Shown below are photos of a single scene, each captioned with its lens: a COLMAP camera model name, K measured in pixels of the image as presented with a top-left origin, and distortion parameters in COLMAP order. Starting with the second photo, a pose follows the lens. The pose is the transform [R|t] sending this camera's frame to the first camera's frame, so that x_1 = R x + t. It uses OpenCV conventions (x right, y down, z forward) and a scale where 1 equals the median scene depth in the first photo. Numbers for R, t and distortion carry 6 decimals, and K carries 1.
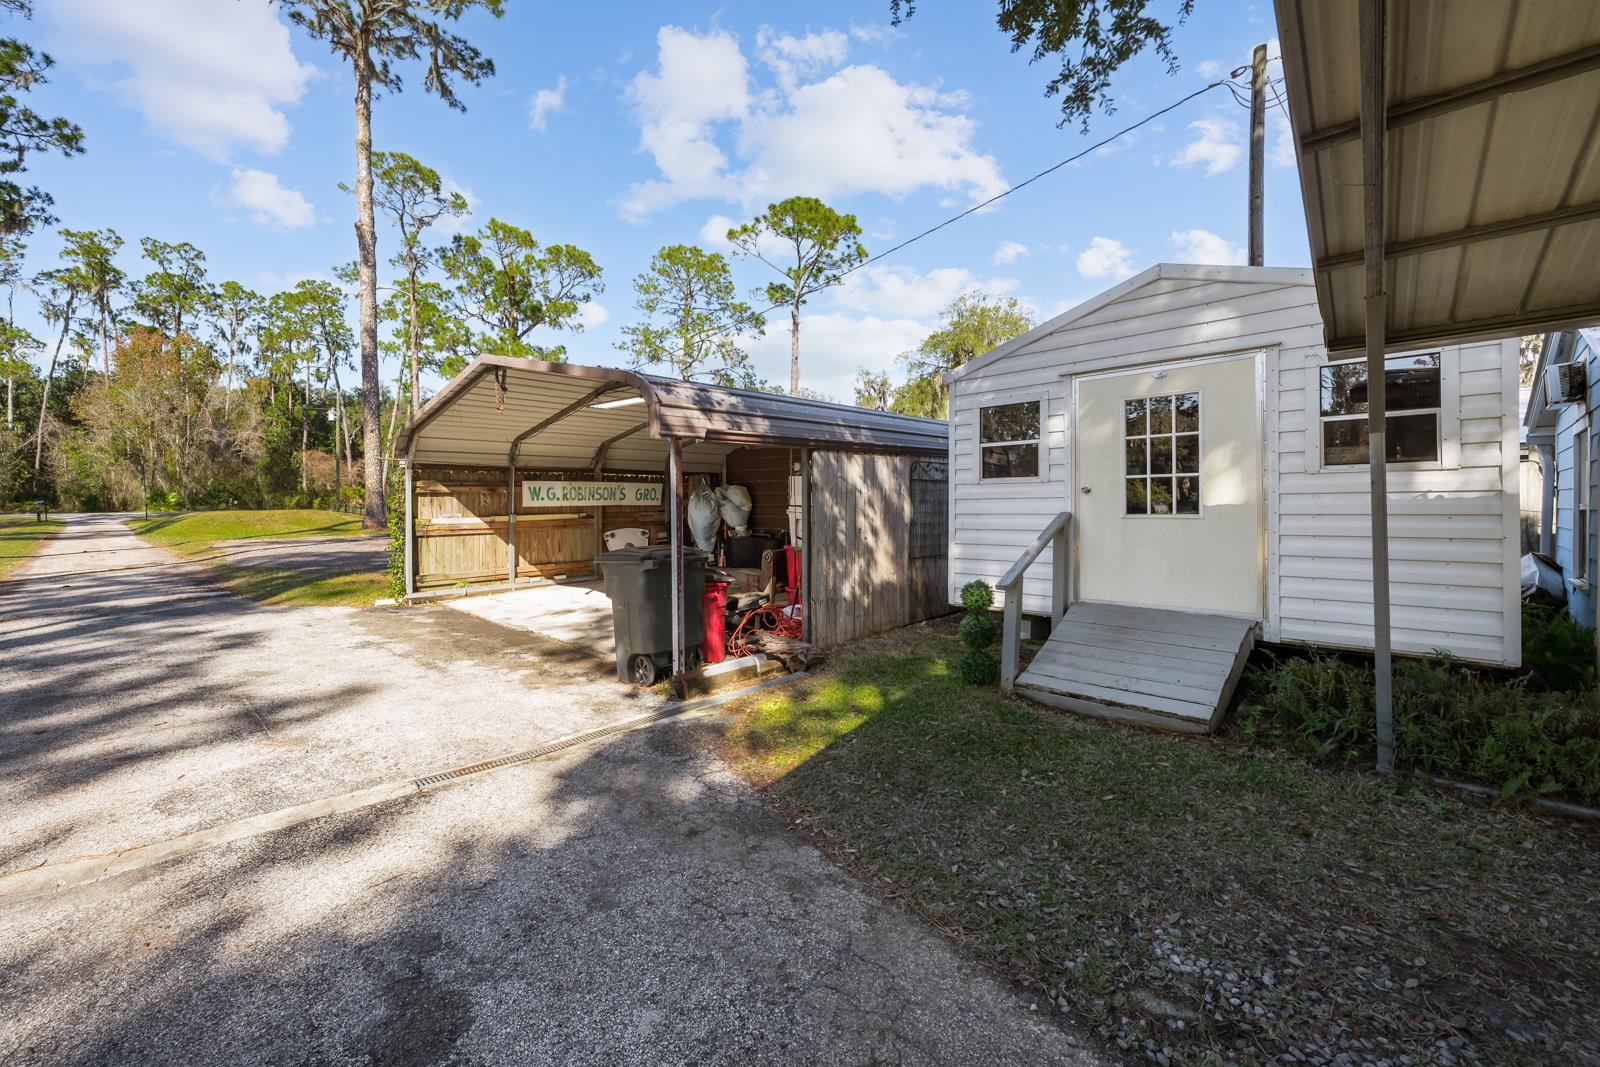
lens RADIAL K [[629.0, 0, 756.3], [0, 629.0, 506.6], [0, 0, 1]] dist [0.000836, -0.000221]
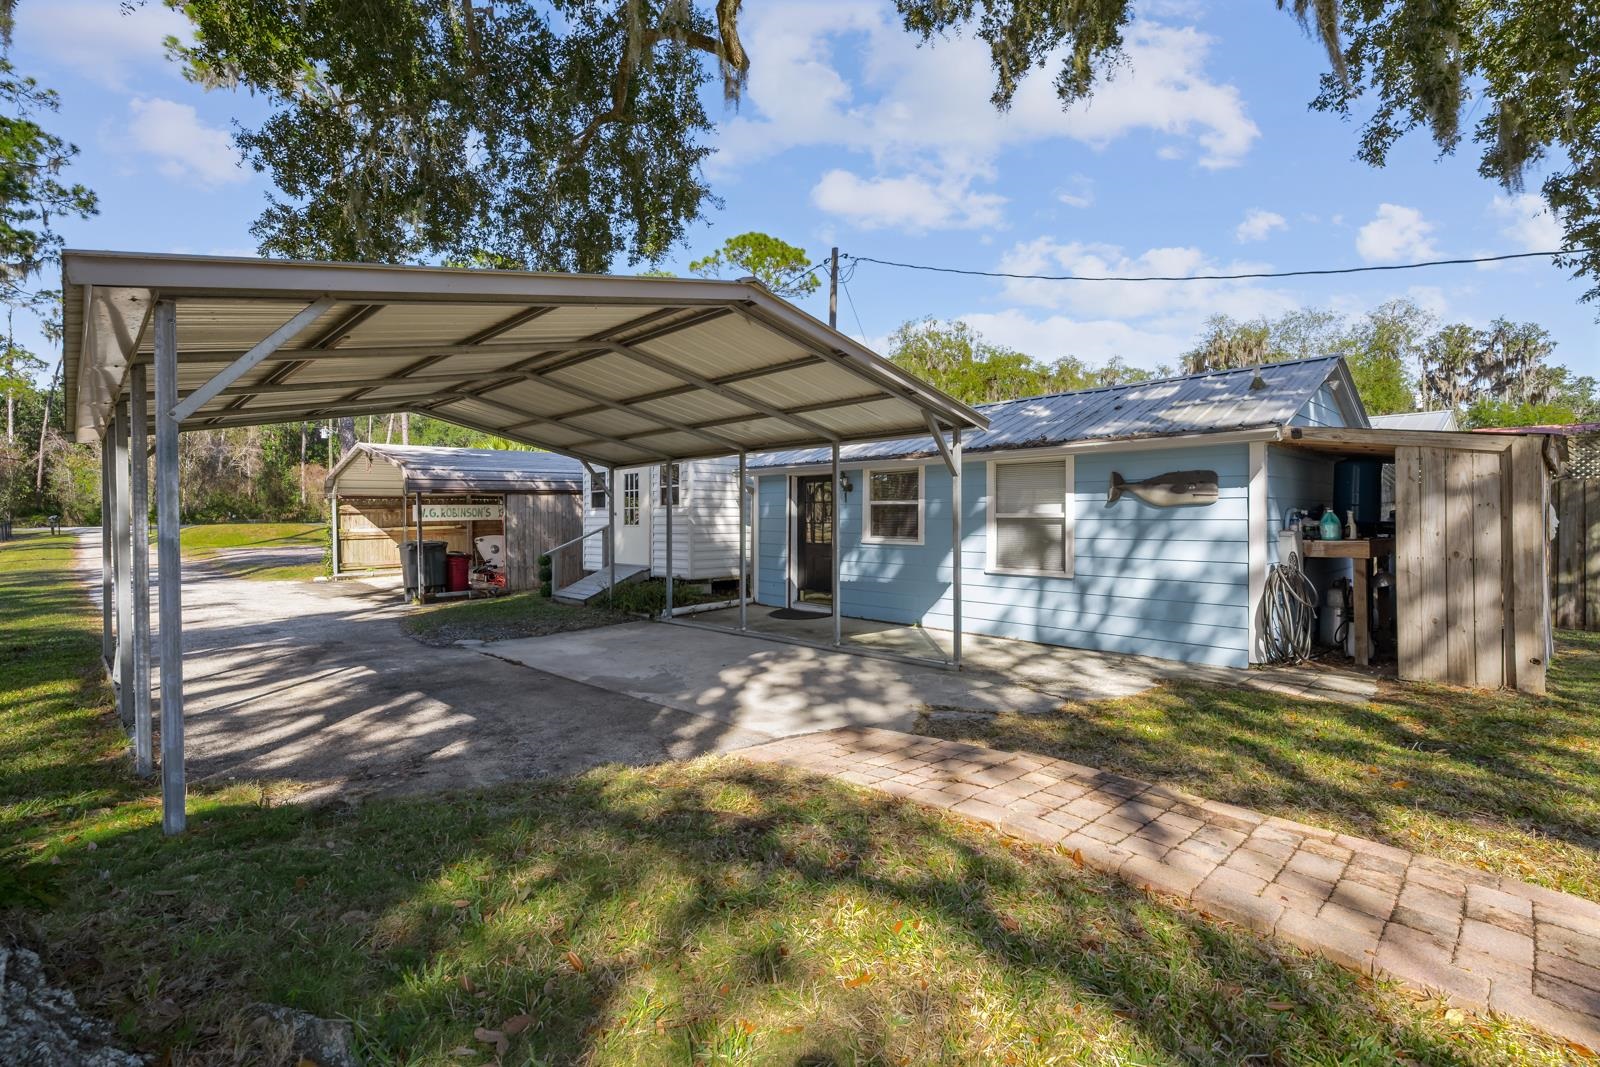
lens RADIAL K [[684.3, 0, 801.5], [0, 684.3, 521.2], [0, 0, 1]] dist [0.002196, 0.000380]
pose [[0.999996, -0.002845, -0.000306, 0.225230], [0.002846, 0.999987, 0.004230, -0.001723], [0.000294, -0.004231, 0.999991, -0.267445]]
